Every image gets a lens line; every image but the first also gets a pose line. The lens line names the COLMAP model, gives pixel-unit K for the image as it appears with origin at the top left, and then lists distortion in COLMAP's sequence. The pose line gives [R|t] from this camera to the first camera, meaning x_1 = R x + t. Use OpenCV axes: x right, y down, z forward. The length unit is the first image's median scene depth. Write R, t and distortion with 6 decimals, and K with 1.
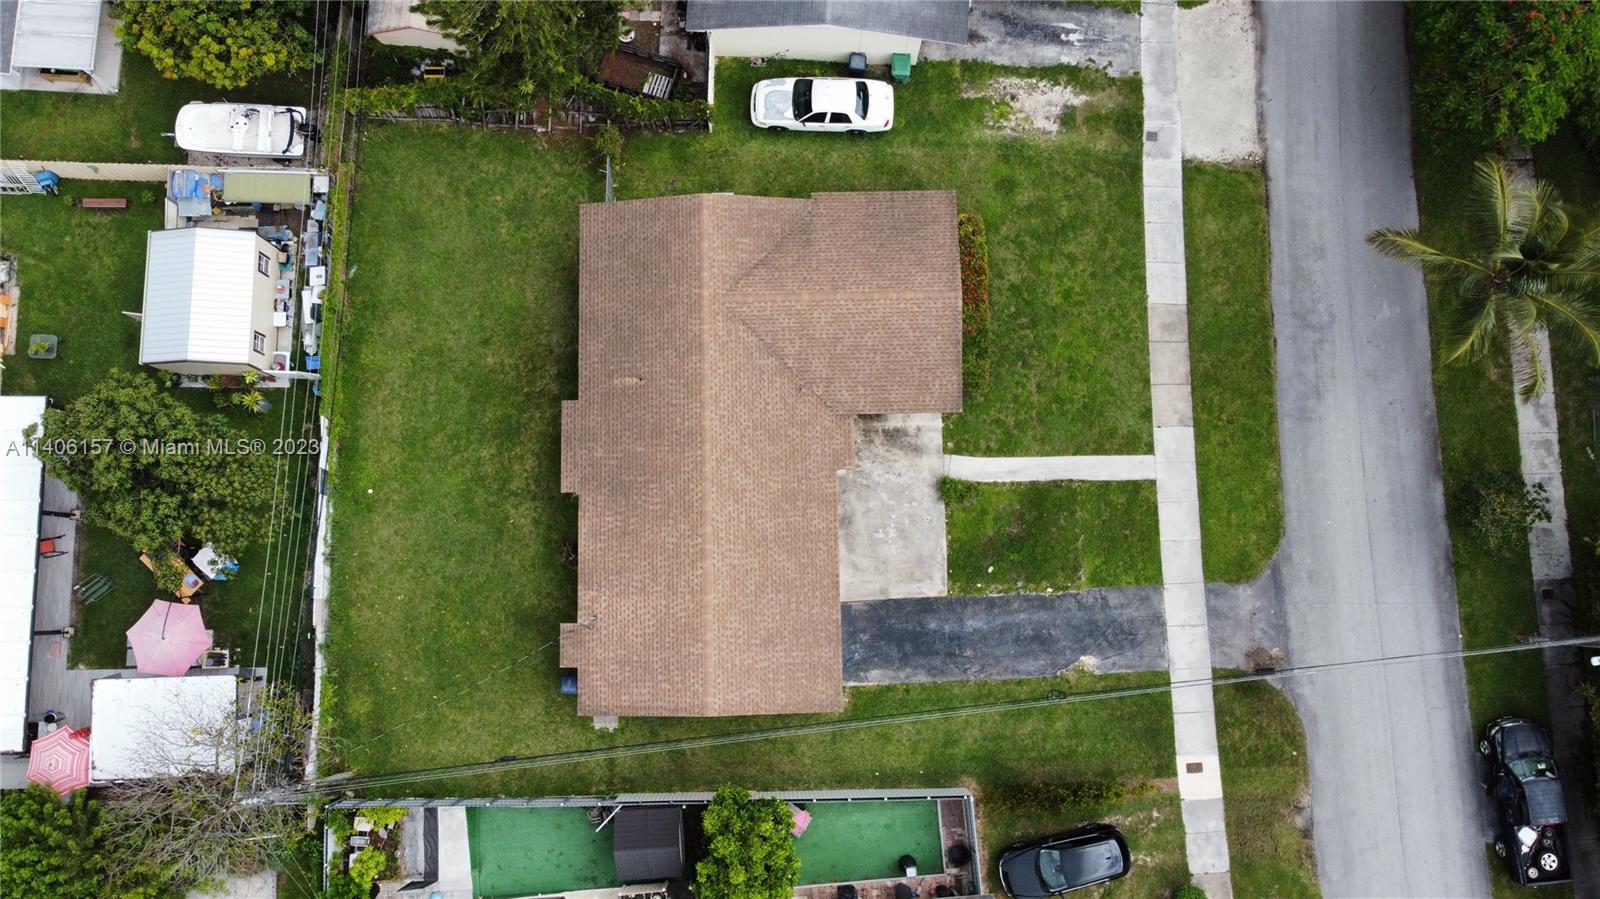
lens RADIAL K [[1216.5, 0, 797.5], [0, 1216.5, 430.9], [0, 0, 1]] dist [-0.010111, 0.007337]
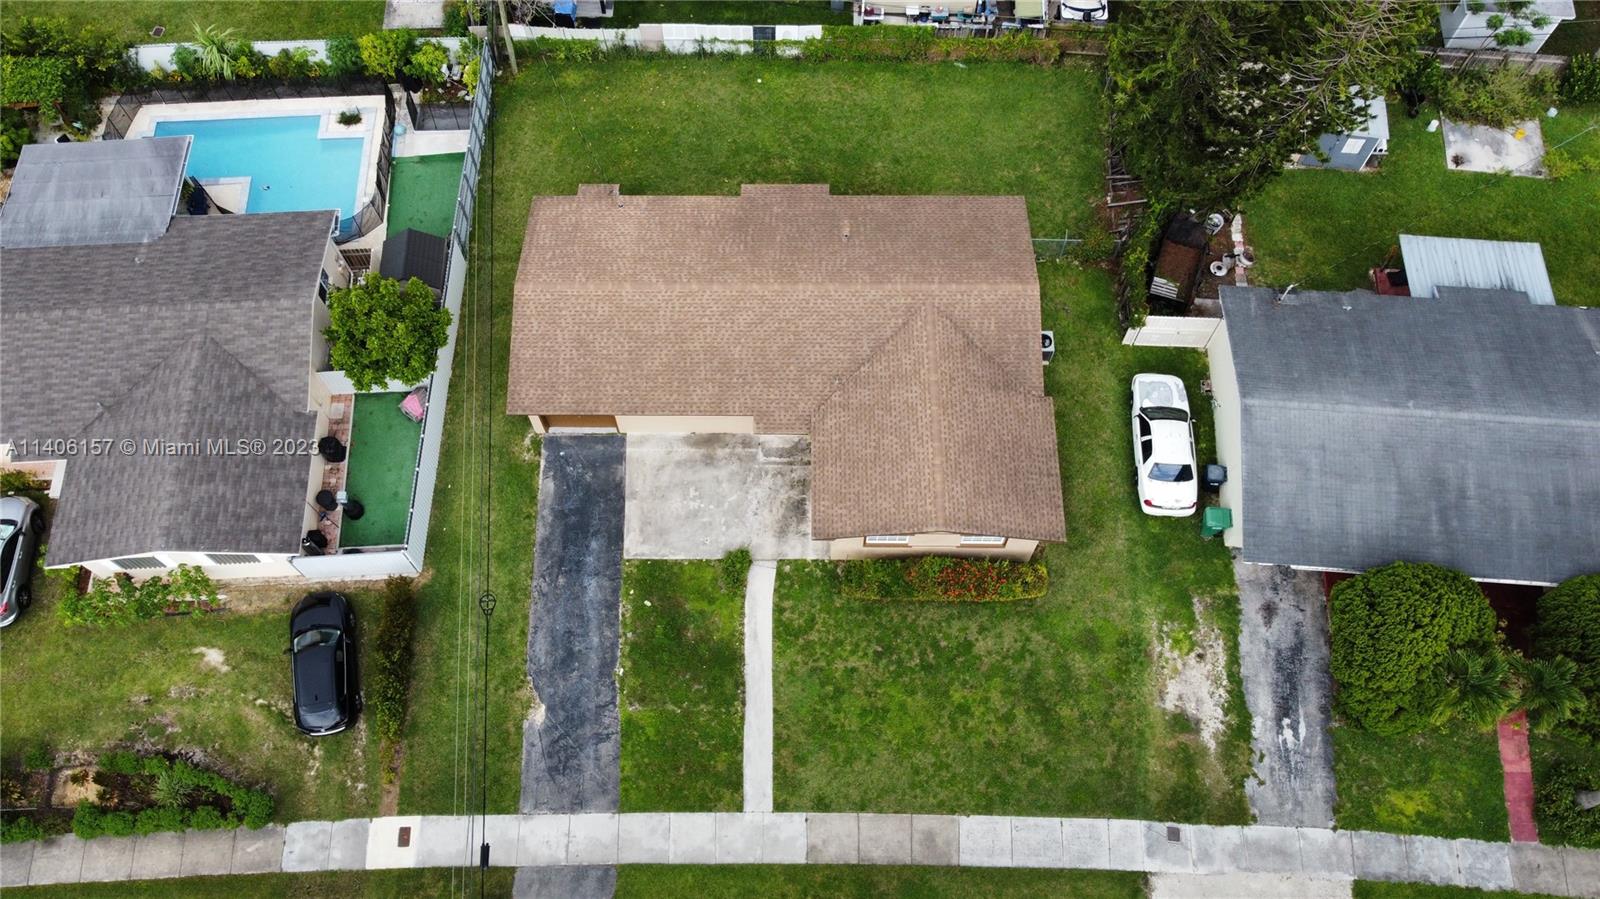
lens RADIAL K [[1216.5, 0, 797.5], [0, 1216.5, 430.9], [0, 0, 1]] dist [-0.010111, 0.007337]
pose [[-0.021509, 0.899712, -0.435954, 0.424579], [-0.990289, 0.040733, 0.132922, -0.119485], [0.137349, 0.434580, 0.890099, 0.146673]]
